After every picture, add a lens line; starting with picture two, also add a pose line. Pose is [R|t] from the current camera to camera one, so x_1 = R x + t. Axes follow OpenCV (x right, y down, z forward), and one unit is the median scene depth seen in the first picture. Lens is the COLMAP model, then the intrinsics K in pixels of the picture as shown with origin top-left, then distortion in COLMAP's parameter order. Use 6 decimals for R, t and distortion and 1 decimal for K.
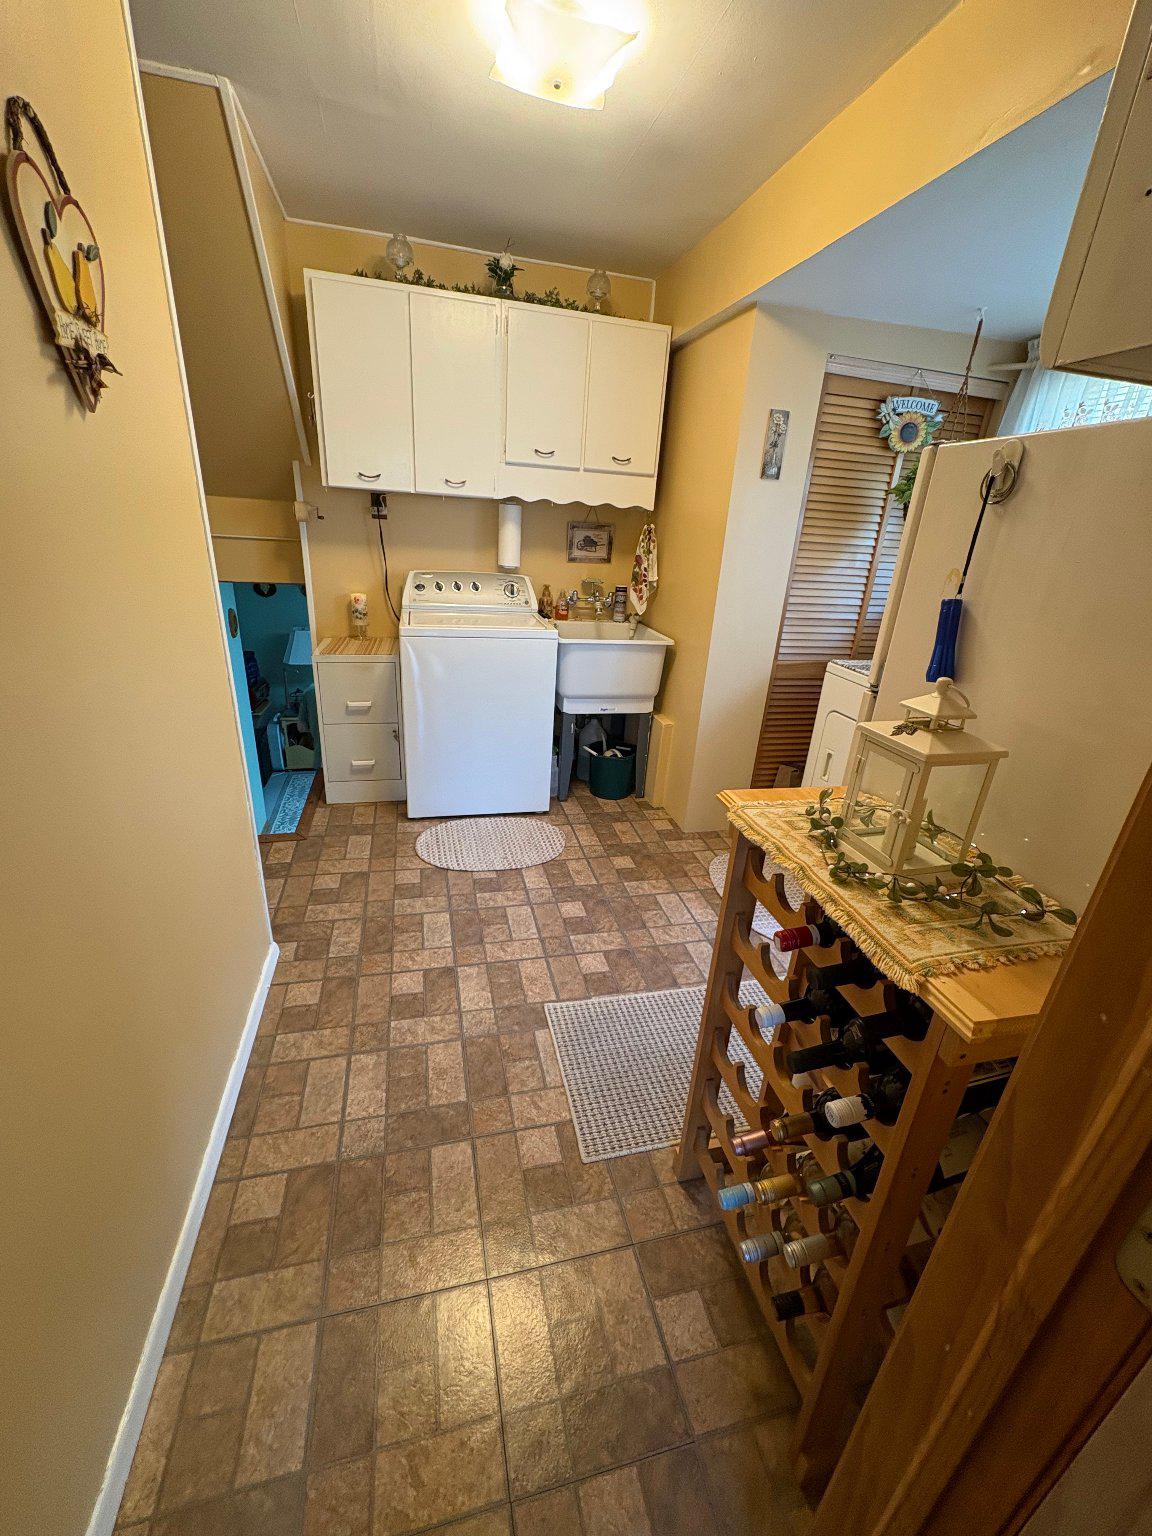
lens RADIAL K [[612.6, 0, 579.8], [0, 612.6, 770.8], [0, 0, 1]] dist [0.001304, 0.000533]
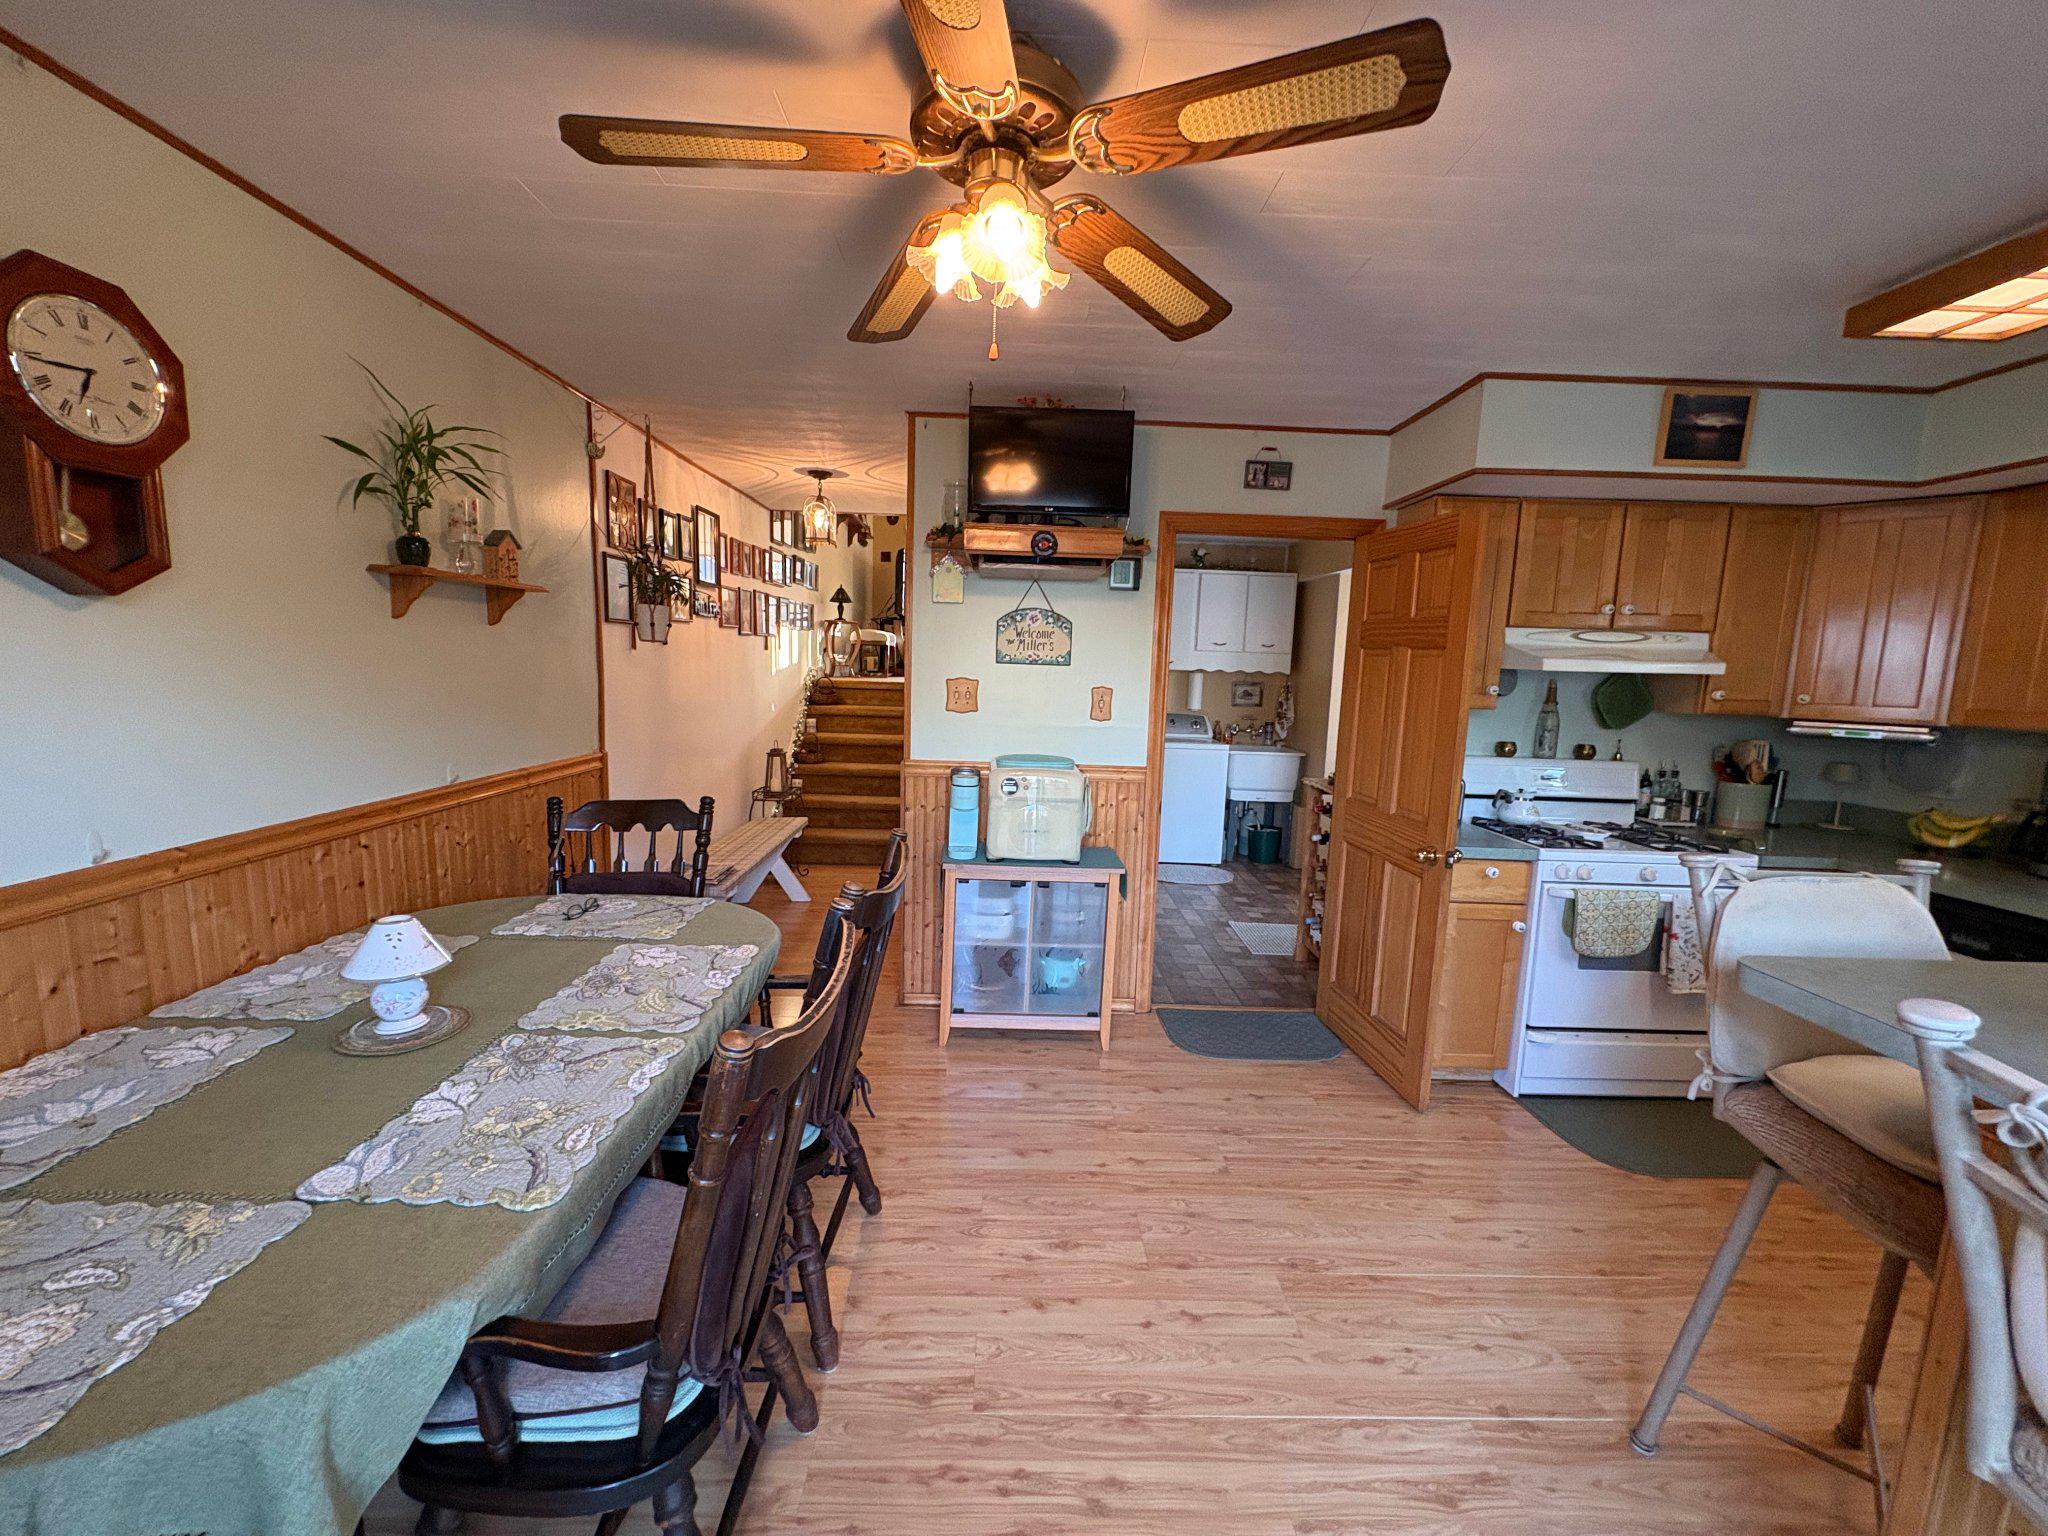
lens RADIAL K [[816.8, 0, 1029.2], [0, 816.8, 769.0], [0, 0, 1]] dist [0.001304, 0.000533]
pose [[0.973646, 0.003032, -0.228043, -0.056052], [-0.061612, 0.966229, -0.250212, 0.395318], [0.219583, 0.257668, 0.940952, -1.114780]]
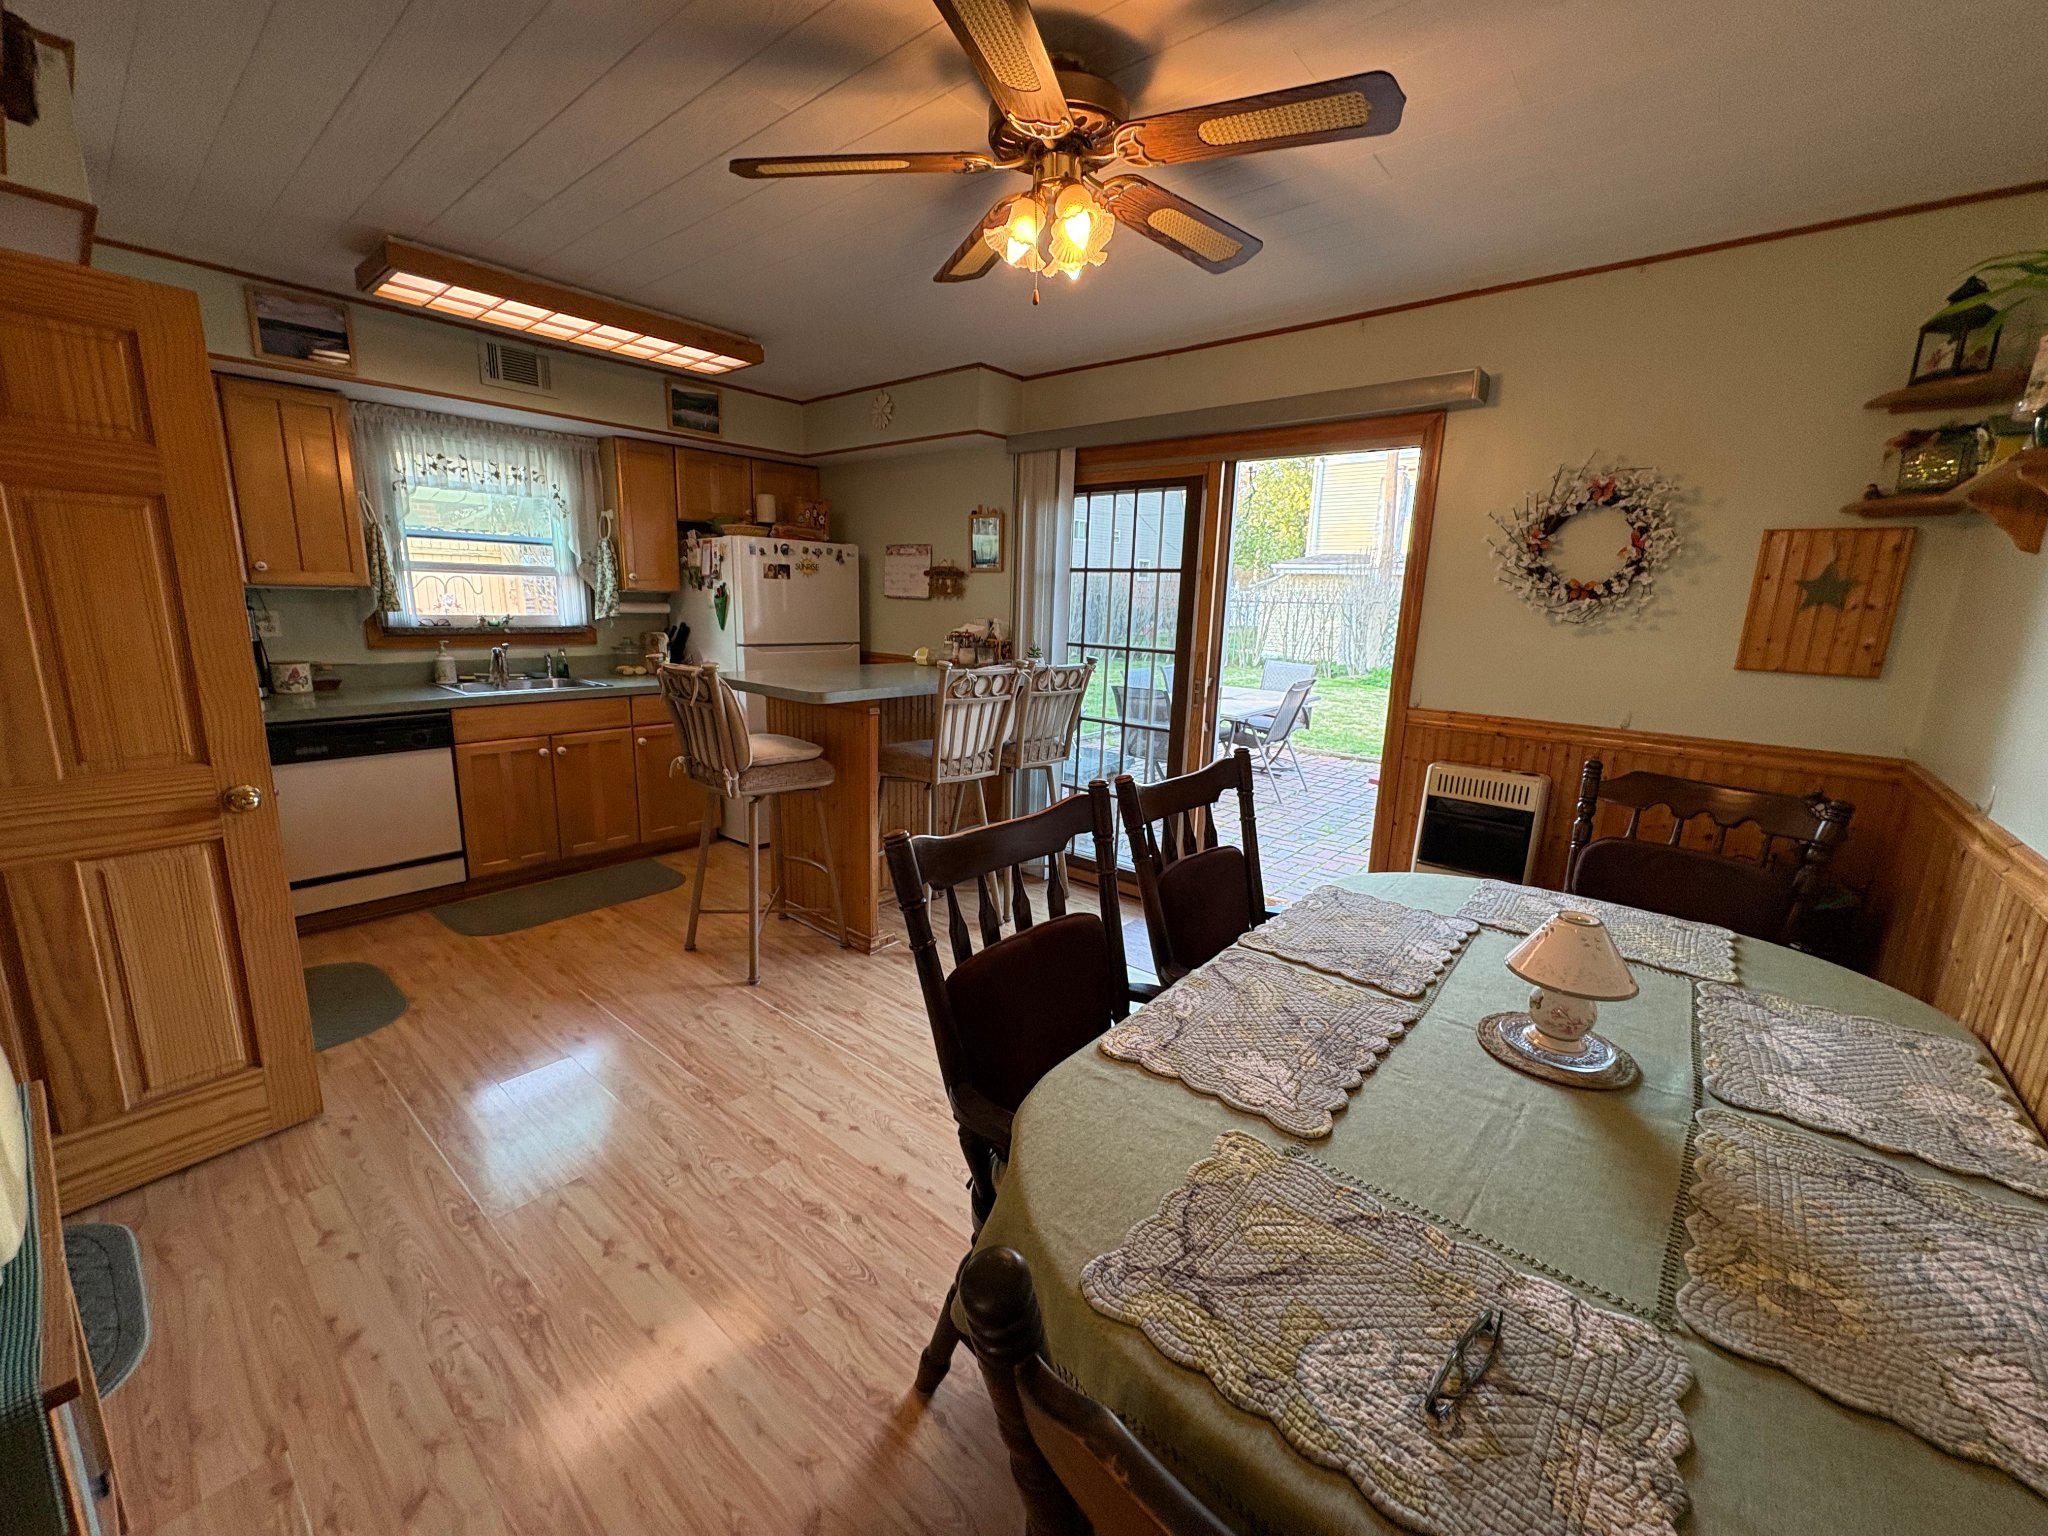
lens RADIAL K [[816.8, 0, 1017.2], [0, 816.8, 766.4], [0, 0, 1]] dist [0.001304, 0.000533]
pose [[-0.569979, -0.242653, 0.785012, -0.708280], [0.246886, 0.860672, 0.445298, 0.062094], [-0.783691, 0.447619, -0.430658, -0.324435]]
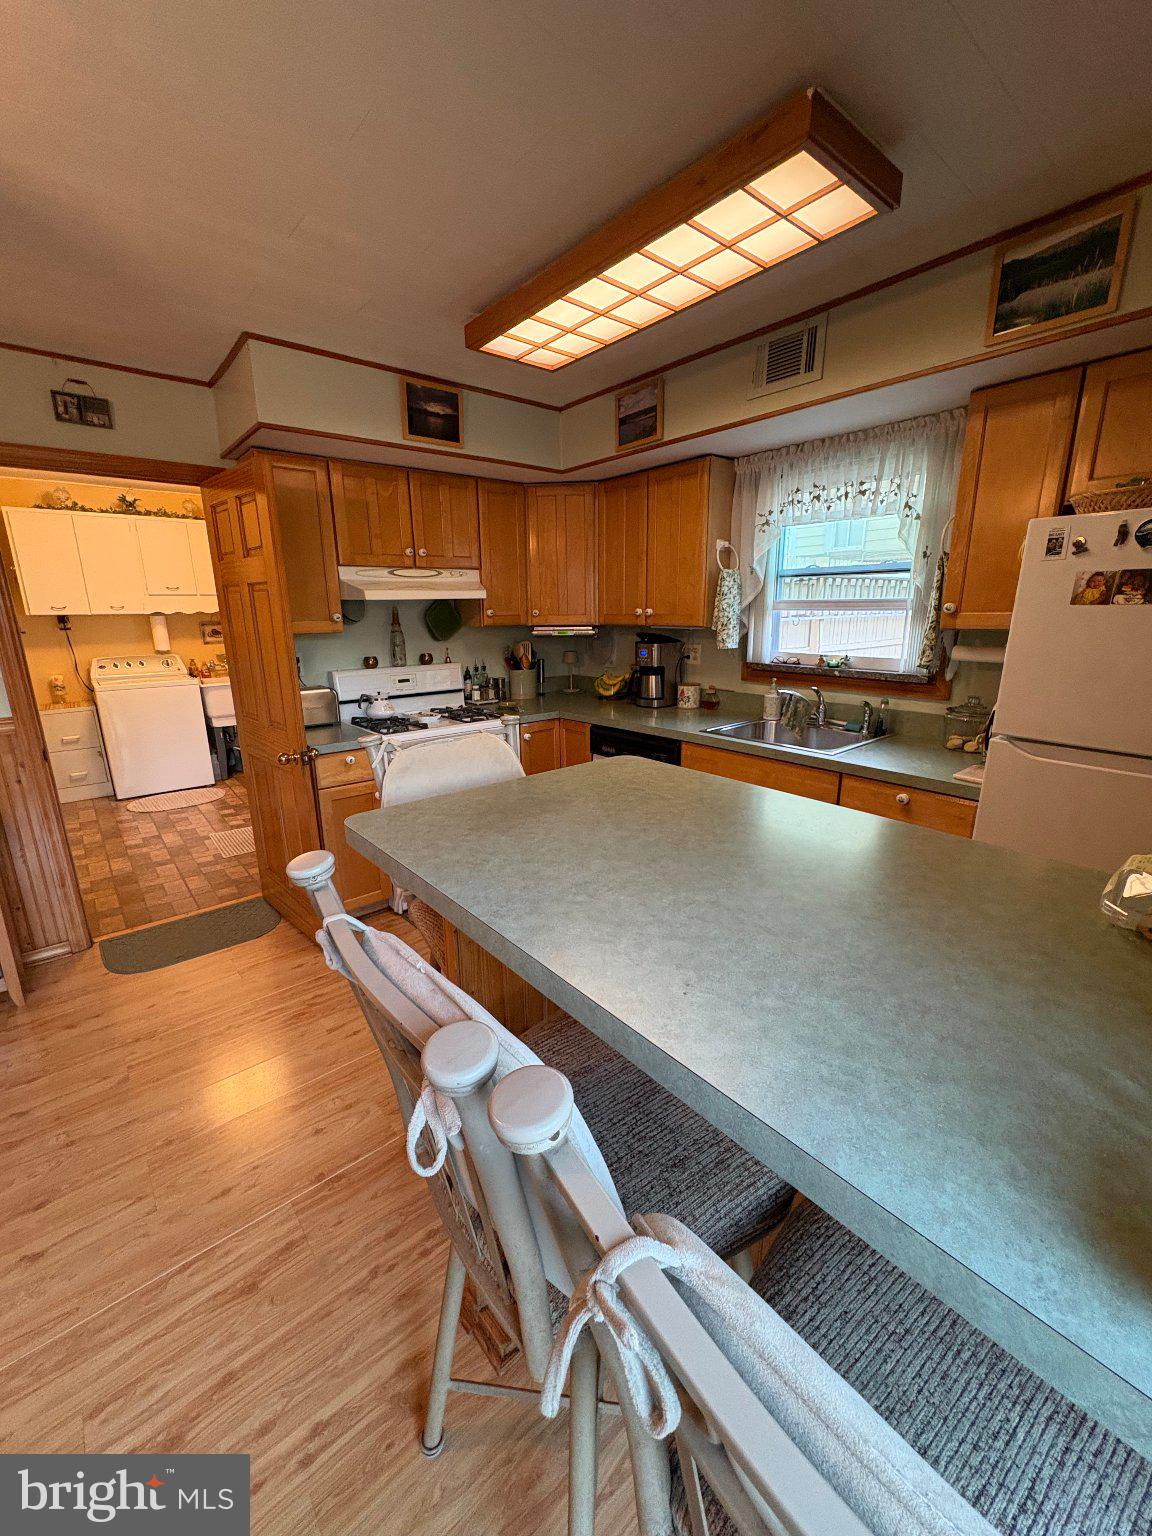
lens RADIAL K [[612.6, 0, 582.9], [0, 612.6, 766.5], [0, 0, 1]] dist [0.001304, 0.000533]
pose [[0.895653, -0.177671, 0.407723, 0.195098], [0.223200, 0.972500, -0.066526, 0.390332], [-0.384691, 0.150587, 0.910679, -1.048564]]
